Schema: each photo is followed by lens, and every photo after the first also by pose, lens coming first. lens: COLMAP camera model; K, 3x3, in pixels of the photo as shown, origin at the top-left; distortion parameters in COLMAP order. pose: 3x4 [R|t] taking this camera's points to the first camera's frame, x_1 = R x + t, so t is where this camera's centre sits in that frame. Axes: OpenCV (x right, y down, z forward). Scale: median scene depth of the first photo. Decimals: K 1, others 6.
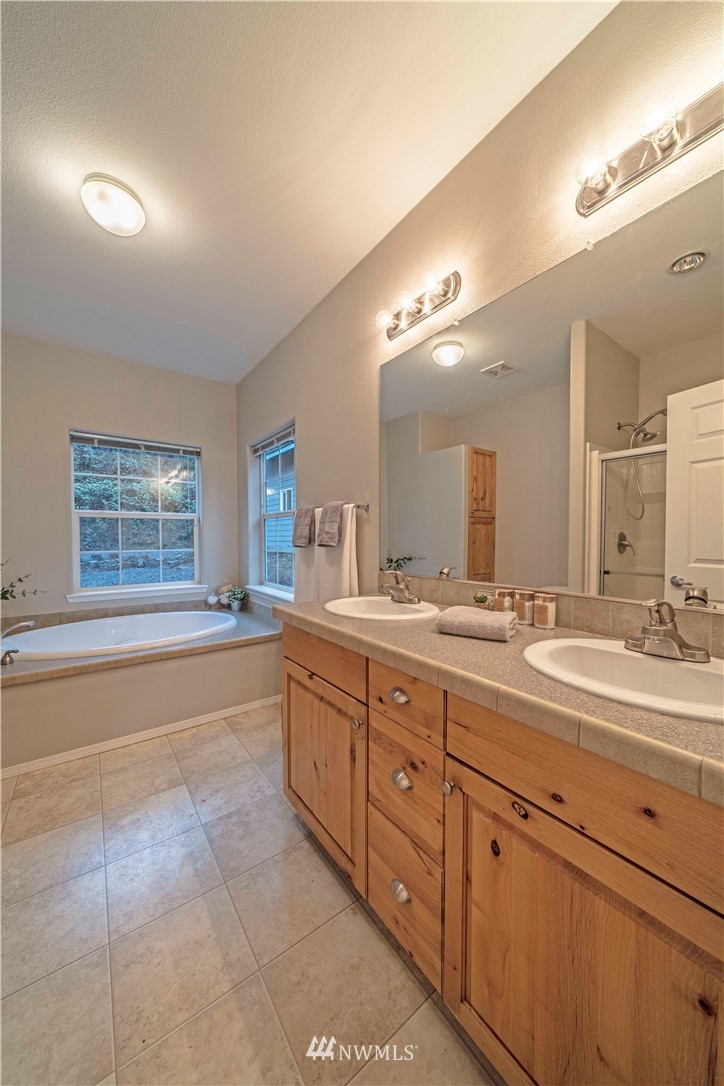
lens RADIAL K [[374.7, 0, 360.4], [0, 374.7, 544.1], [0, 0, 1]] dist [-0.002860, 0.000487]
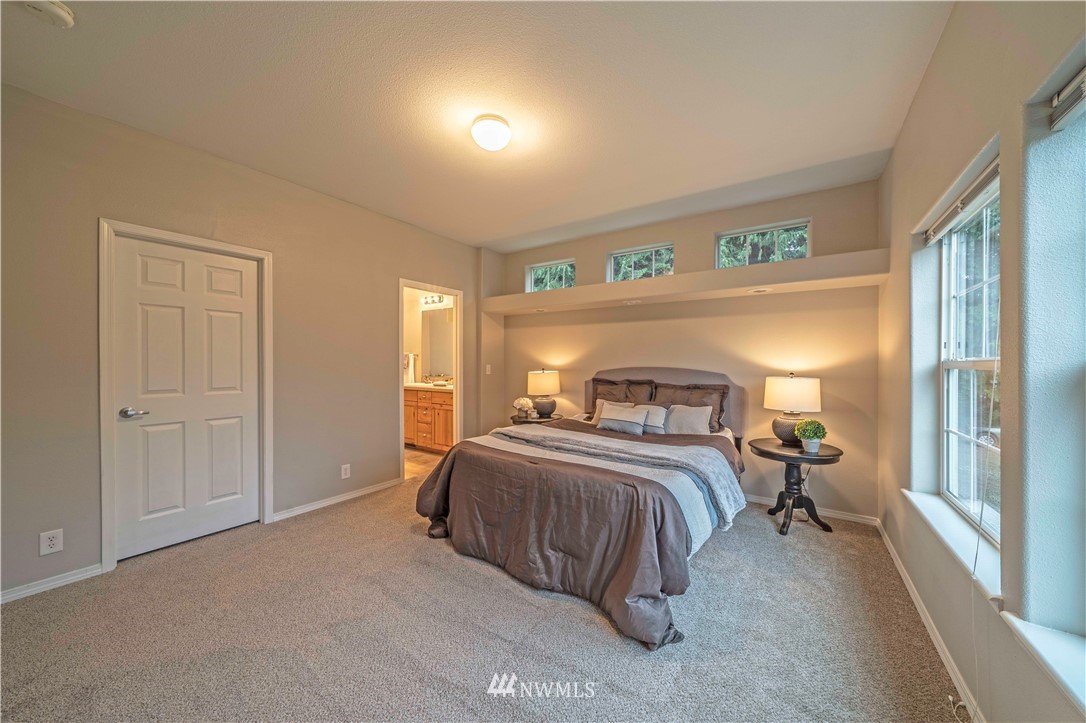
lens RADIAL K [[374.7, 0, 550.0], [0, 374.7, 363.9], [0, 0, 1]] dist [-0.002860, 0.000487]
pose [[0.934796, 0.008307, 0.355087, -0.095490], [-0.005369, 0.999943, -0.009259, -0.009165], [-0.355143, 0.006749, 0.934787, -3.782825]]
